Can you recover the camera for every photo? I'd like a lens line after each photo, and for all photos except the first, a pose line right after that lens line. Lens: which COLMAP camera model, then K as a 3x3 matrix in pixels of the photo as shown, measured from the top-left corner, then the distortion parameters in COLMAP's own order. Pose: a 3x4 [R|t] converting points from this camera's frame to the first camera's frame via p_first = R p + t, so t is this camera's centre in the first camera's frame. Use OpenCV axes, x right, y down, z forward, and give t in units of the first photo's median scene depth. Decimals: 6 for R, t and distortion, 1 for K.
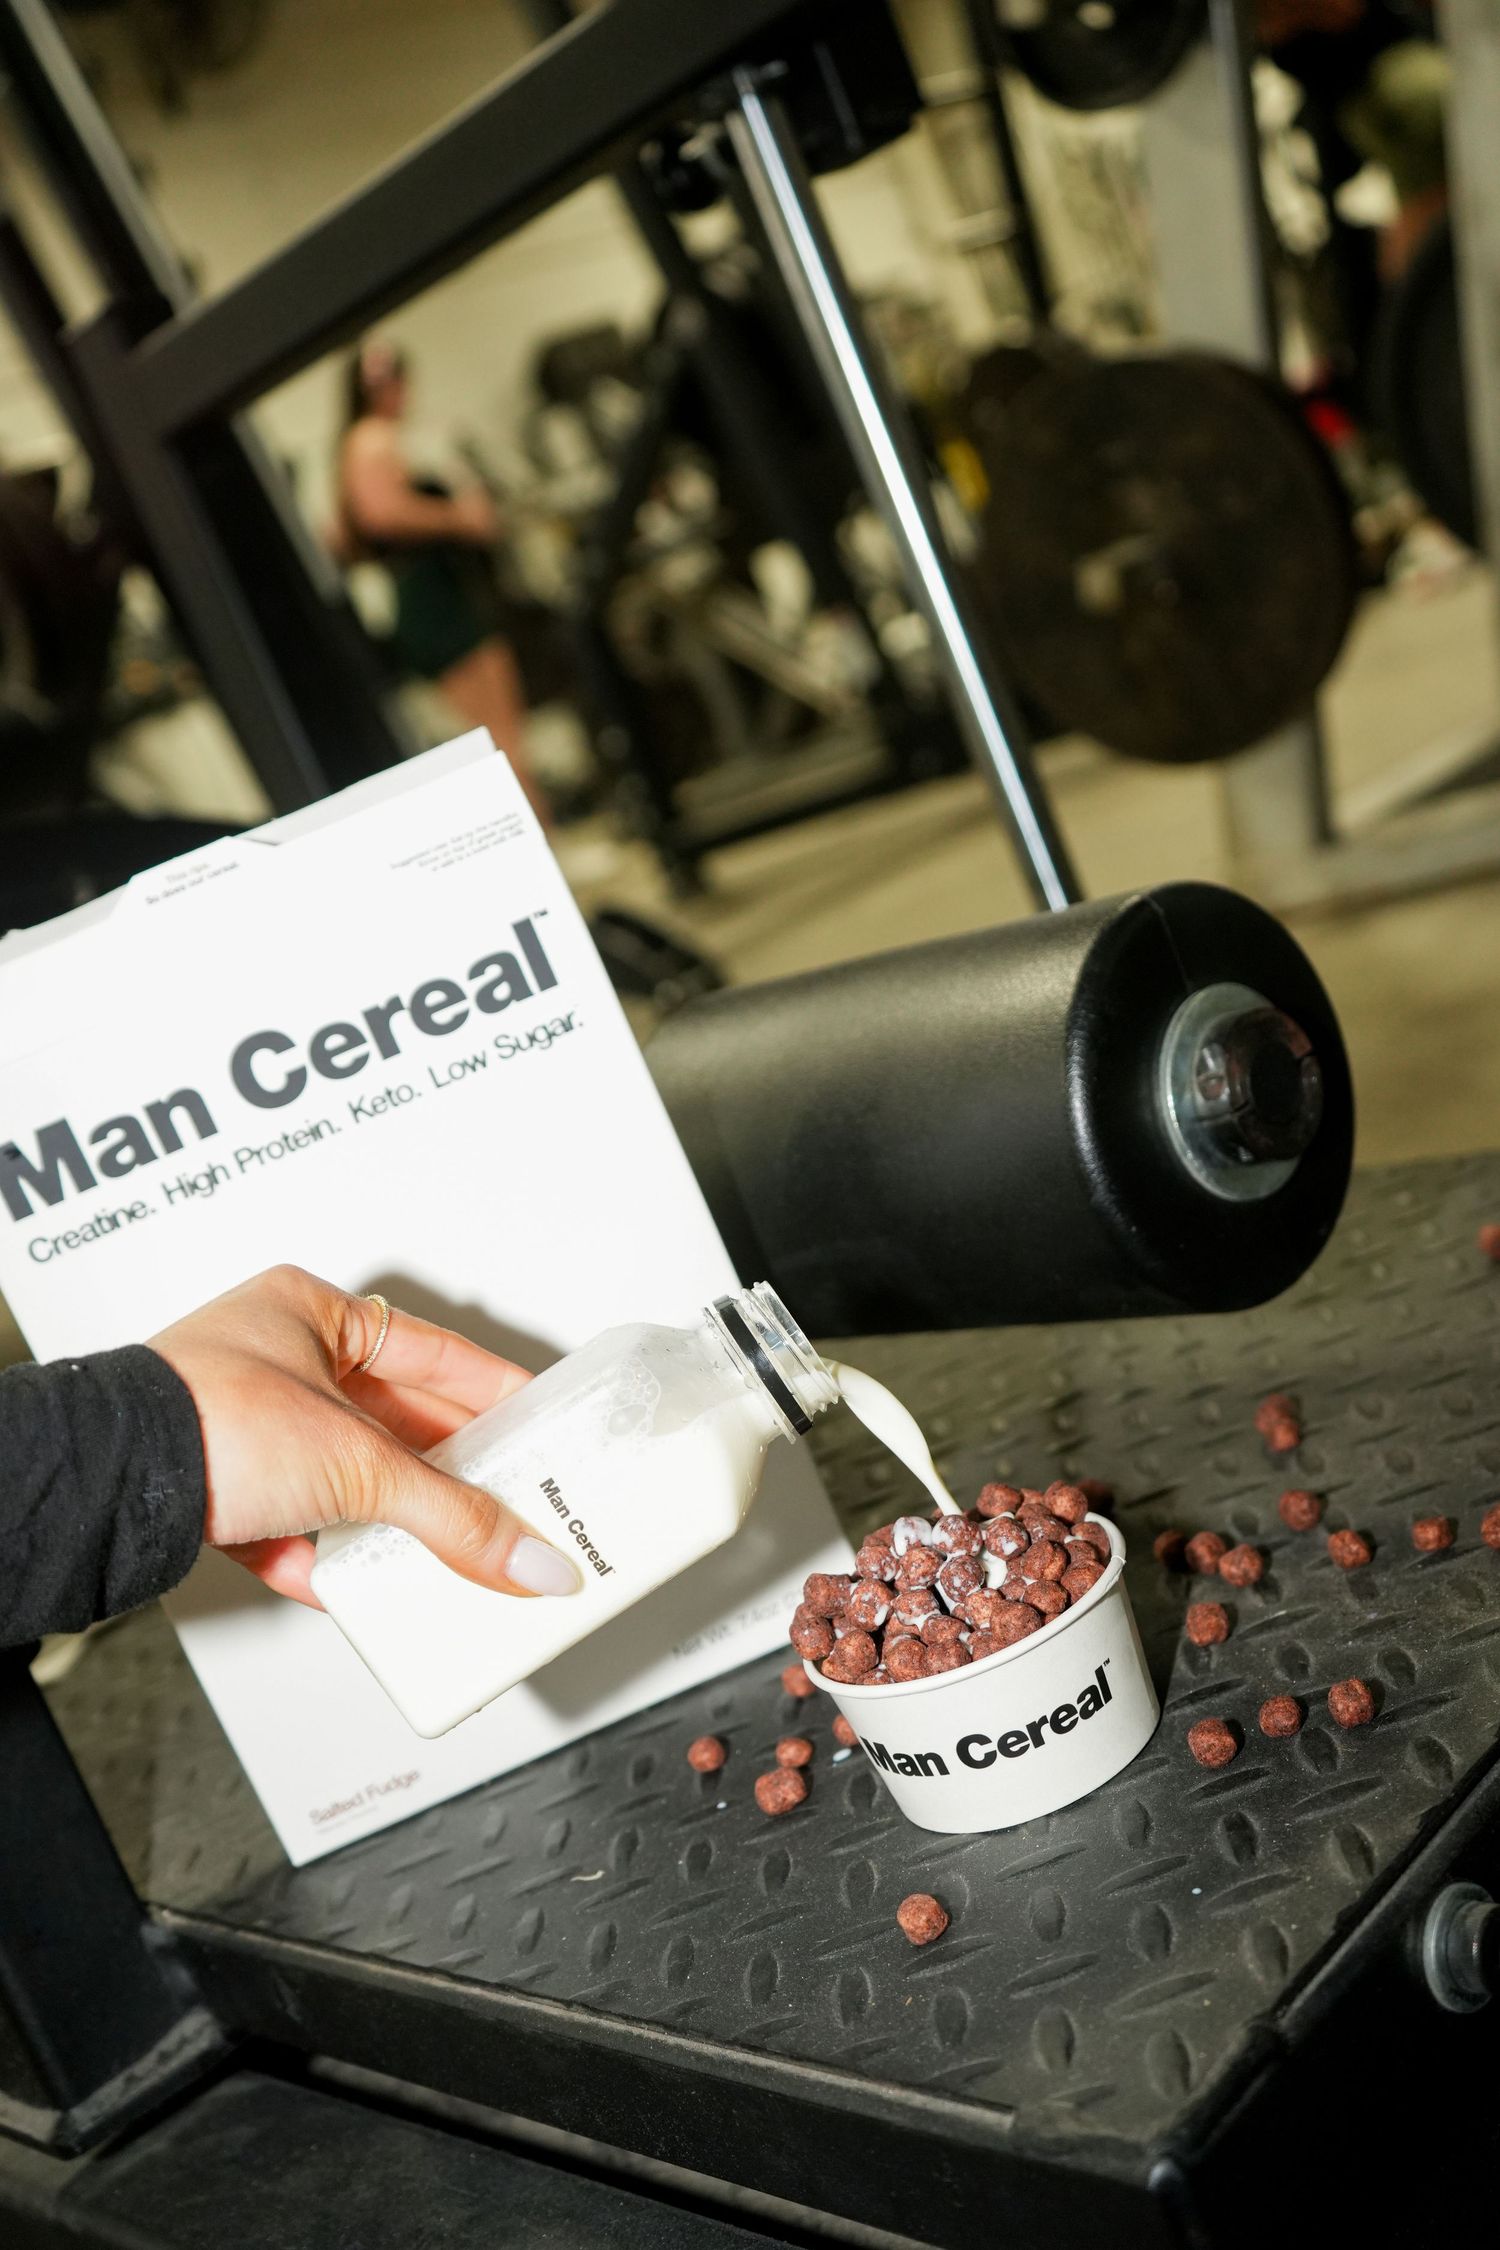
lens RADIAL K [[2450.7, 0, 809.4], [0, 2450.7, 1118.0], [0, 0, 1]] dist [0.007038, -0.228207]
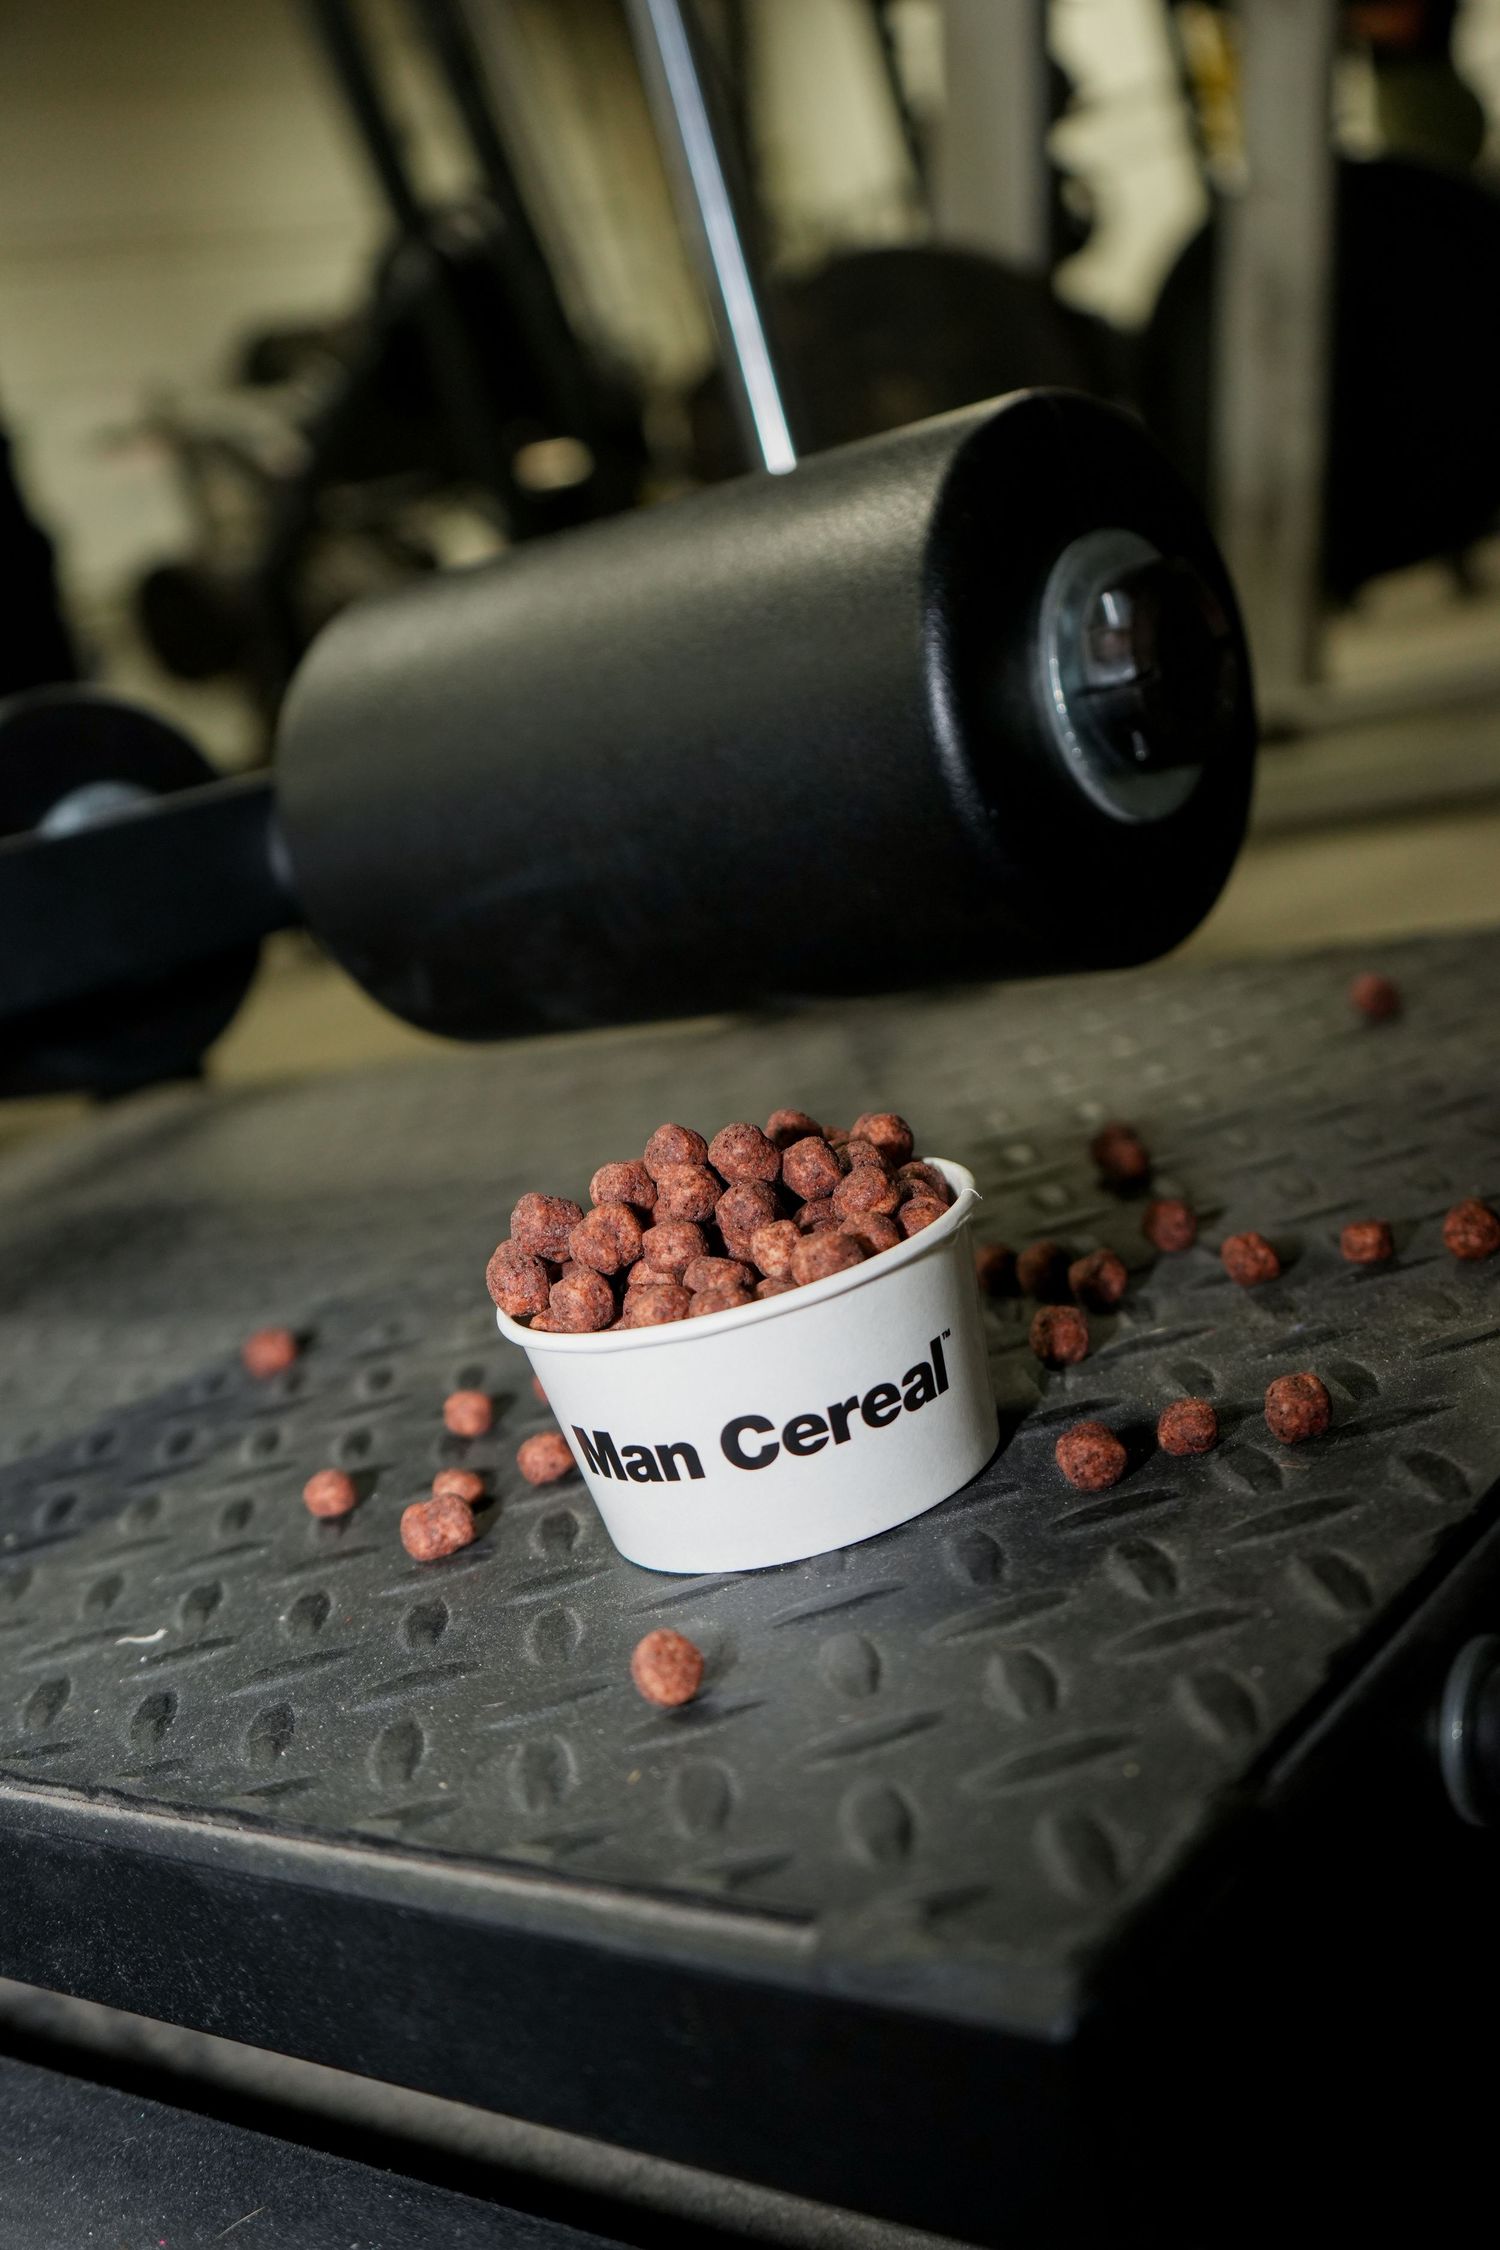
lens RADIAL K [[2444.8, 0, 811.6], [0, 2444.8, 1129.0], [0, 0, 1]] dist [0.015668, -0.241836]
pose [[0.984251, 0.098597, 0.146728, -0.022417], [-0.095133, 0.994998, -0.030463, 0.190782], [-0.148997, 0.016024, 0.988708, 0.328383]]
